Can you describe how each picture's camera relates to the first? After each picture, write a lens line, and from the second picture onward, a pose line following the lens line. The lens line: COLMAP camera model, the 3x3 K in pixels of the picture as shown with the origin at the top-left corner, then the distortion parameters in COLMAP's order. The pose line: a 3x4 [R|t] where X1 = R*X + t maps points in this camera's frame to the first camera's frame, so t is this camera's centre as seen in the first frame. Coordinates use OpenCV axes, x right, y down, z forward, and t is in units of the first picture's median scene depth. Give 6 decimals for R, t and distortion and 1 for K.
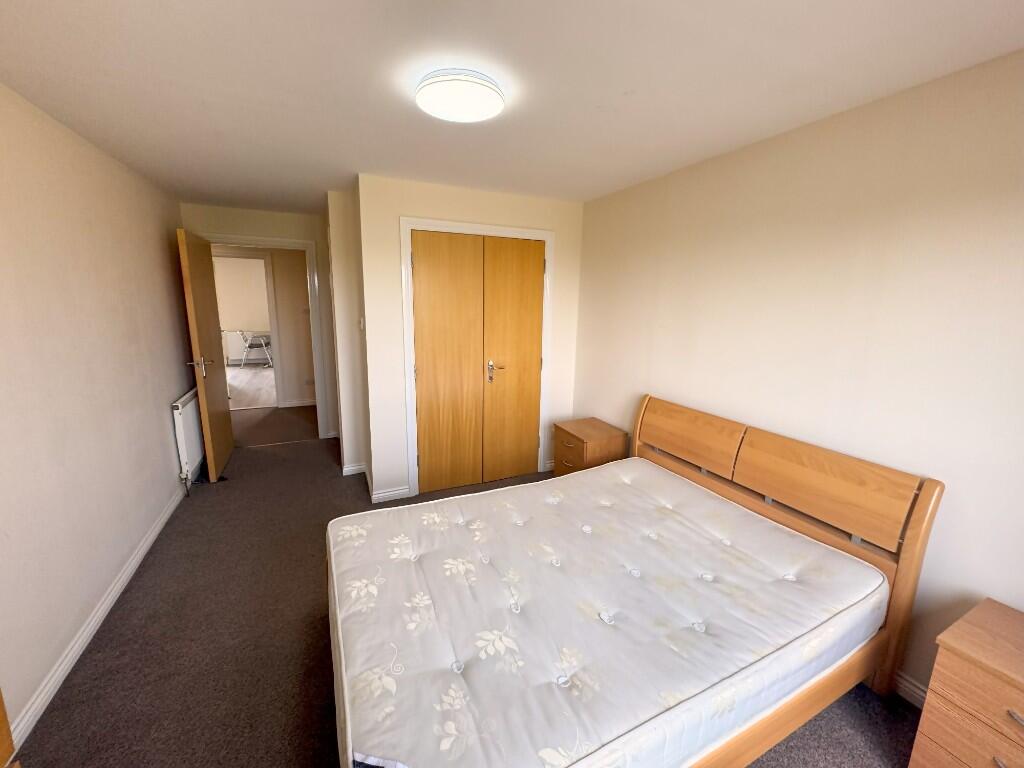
lens RADIAL K [[406.6, 0, 513.6], [0, 406.6, 381.2], [0, 0, 1]] dist [0.001074, 0.000010]
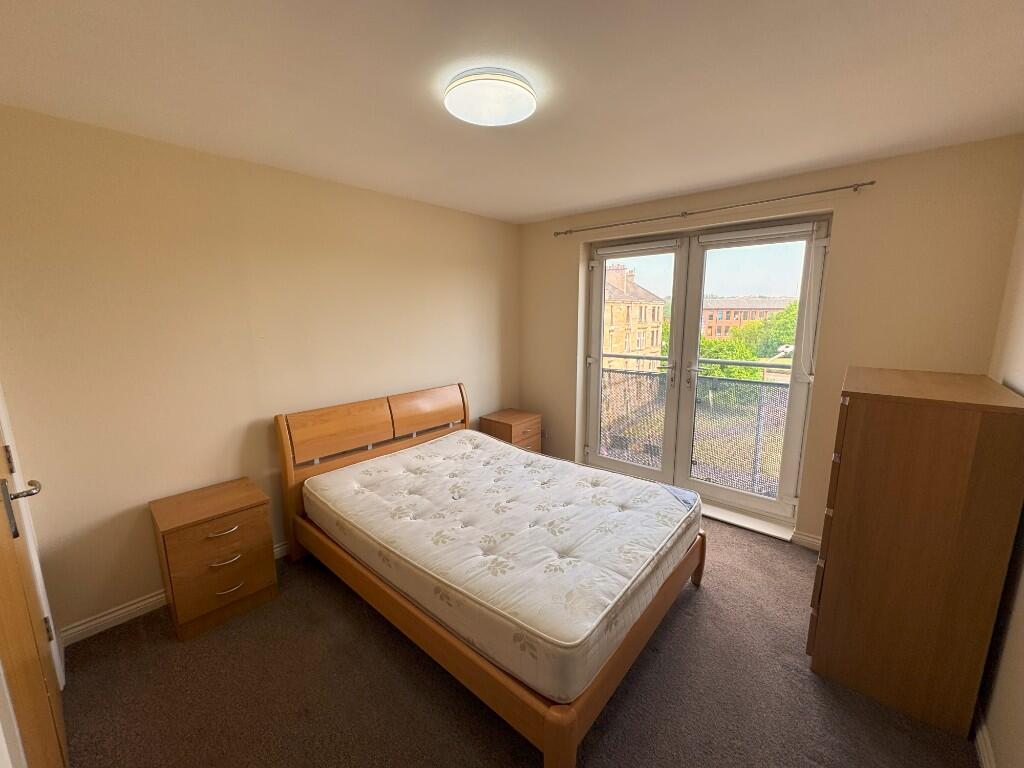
lens RADIAL K [[406.6, 0, 513.6], [0, 406.6, 381.2], [0, 0, 1]] dist [0.001074, 0.000010]
pose [[-0.401574, -0.179270, 0.898109, -0.884633], [0.171281, 0.948650, 0.265944, -0.249480], [-0.899667, 0.260625, -0.350248, 1.152102]]
